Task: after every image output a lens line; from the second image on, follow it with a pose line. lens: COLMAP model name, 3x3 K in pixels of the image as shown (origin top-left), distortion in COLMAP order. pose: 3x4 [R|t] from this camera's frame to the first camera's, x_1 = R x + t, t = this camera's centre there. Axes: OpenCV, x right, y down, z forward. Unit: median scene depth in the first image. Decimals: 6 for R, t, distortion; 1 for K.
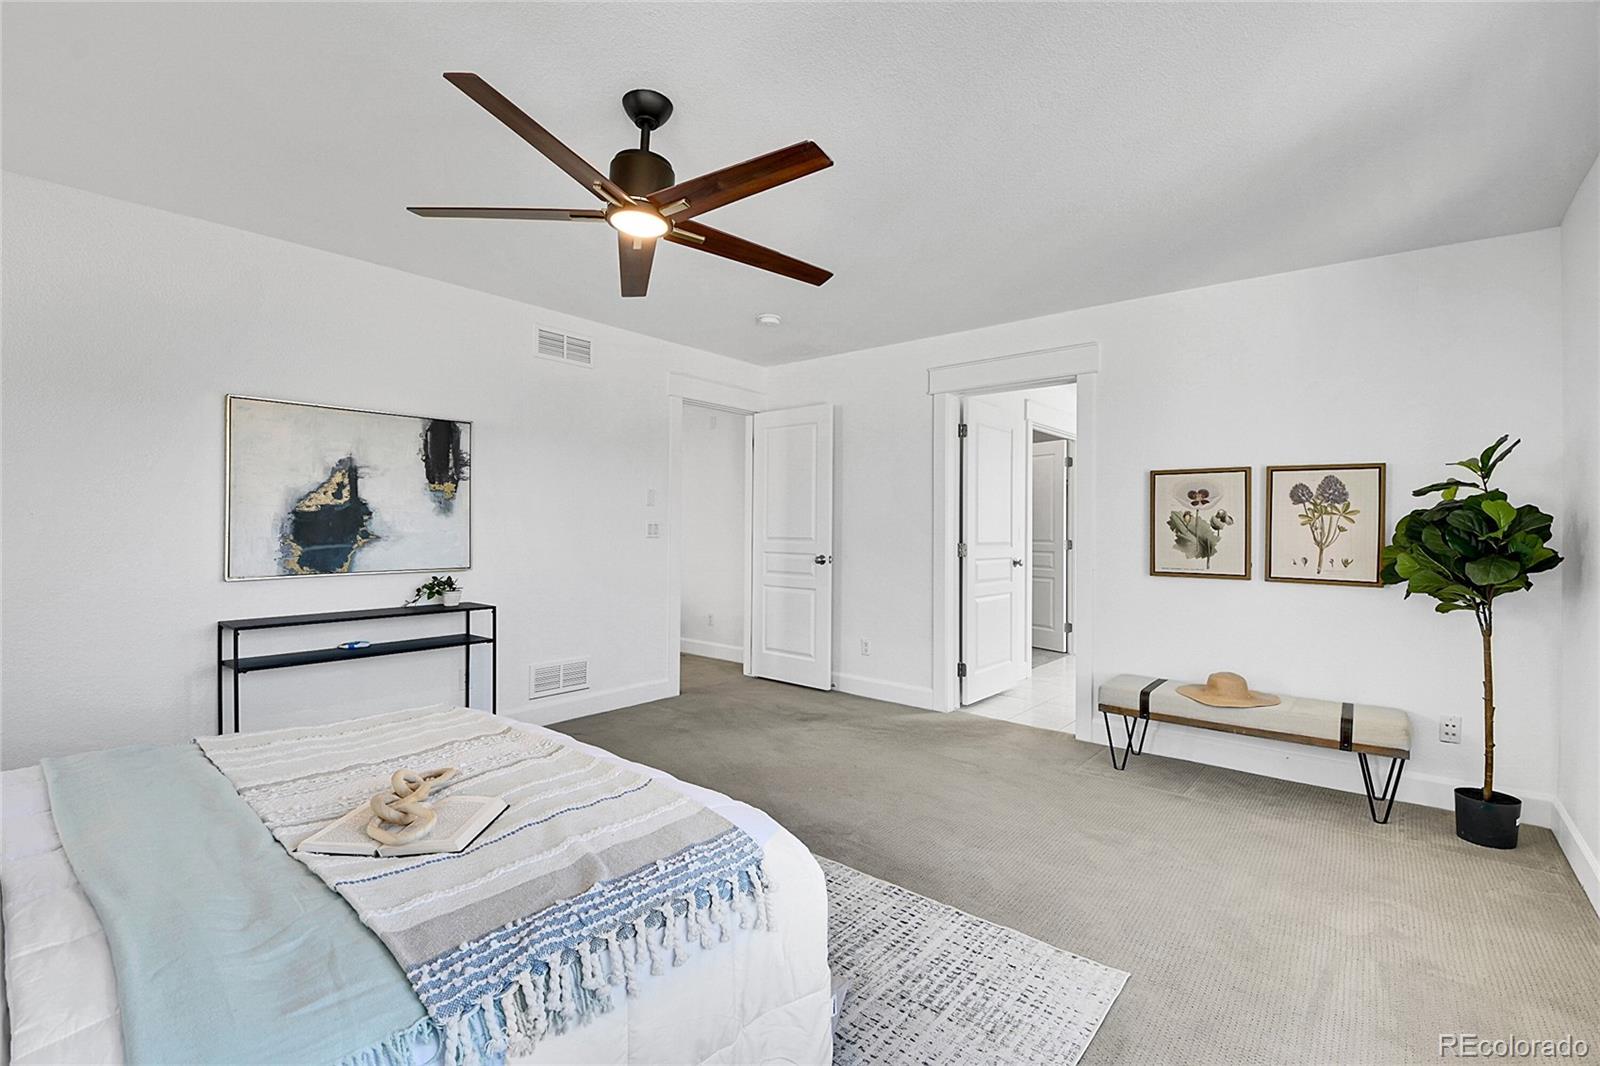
lens RADIAL K [[720.1, 0, 800.9], [0, 720.1, 533.9], [0, 0, 1]] dist [-0.003744, -0.000917]
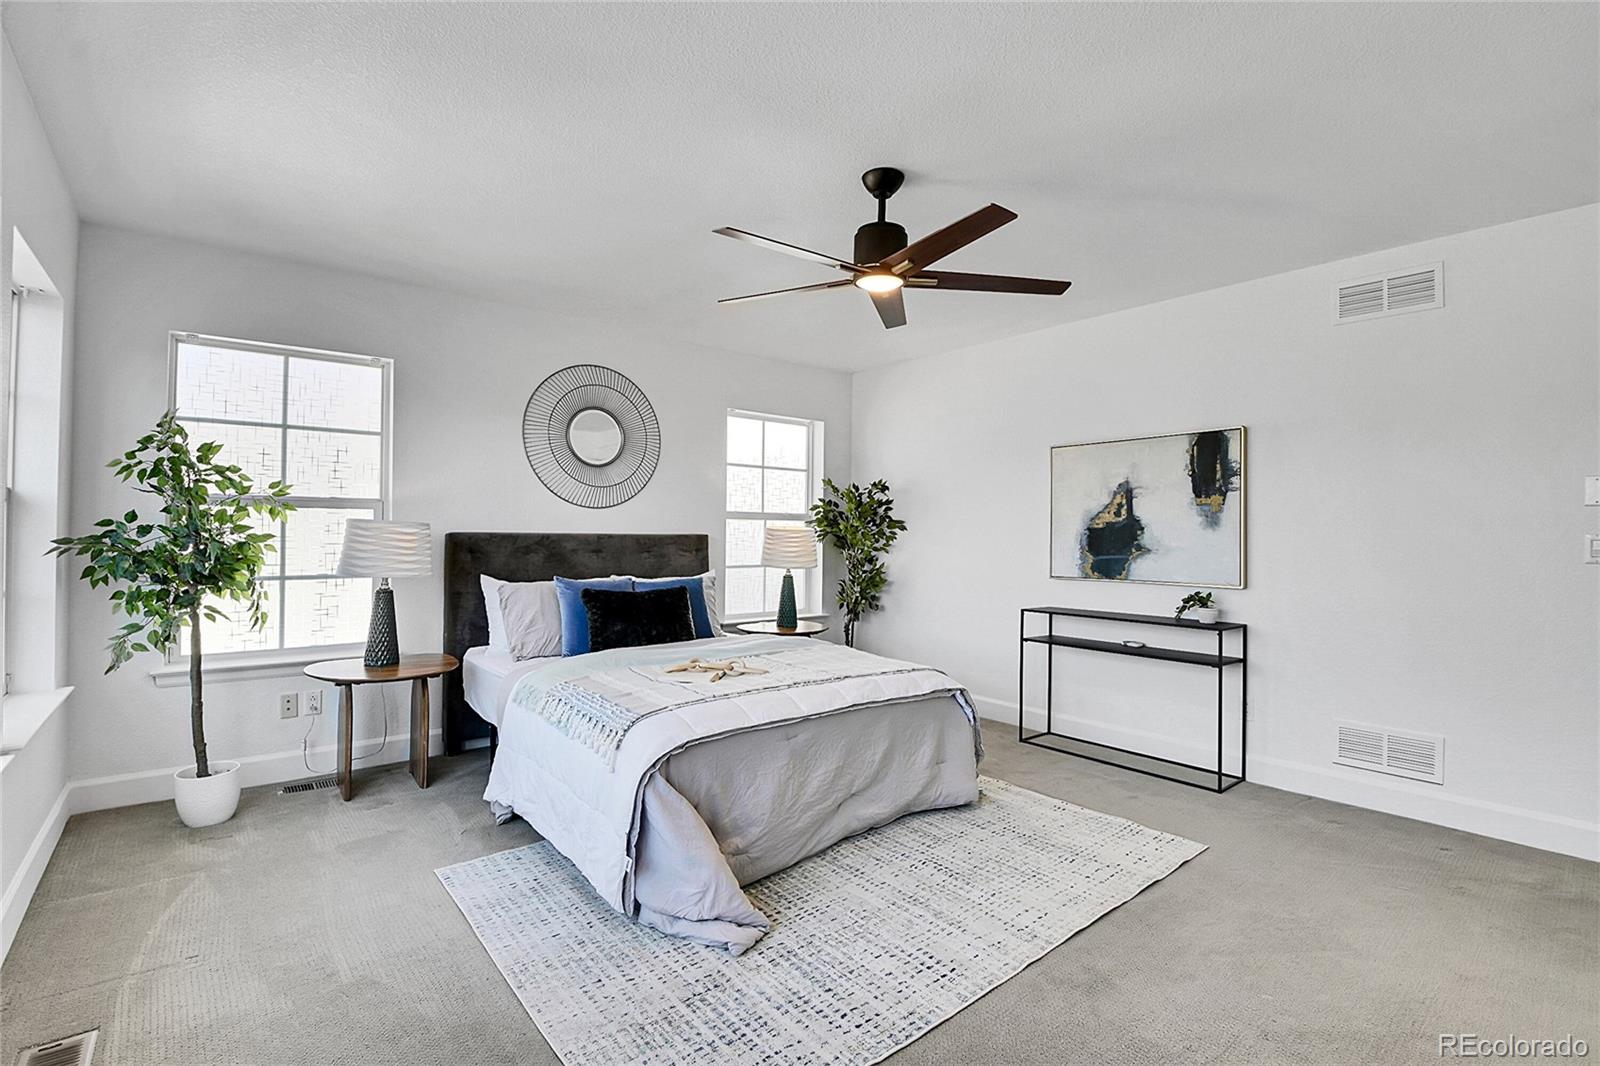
lens RADIAL K [[720.1, 0, 801.3], [0, 720.1, 532.1], [0, 0, 1]] dist [-0.003744, -0.000917]
pose [[-0.182836, -0.014007, -0.983044, 0.601643], [-0.019647, 0.999751, -0.010591, -0.000756], [0.982947, 0.017377, -0.183066, 0.680989]]
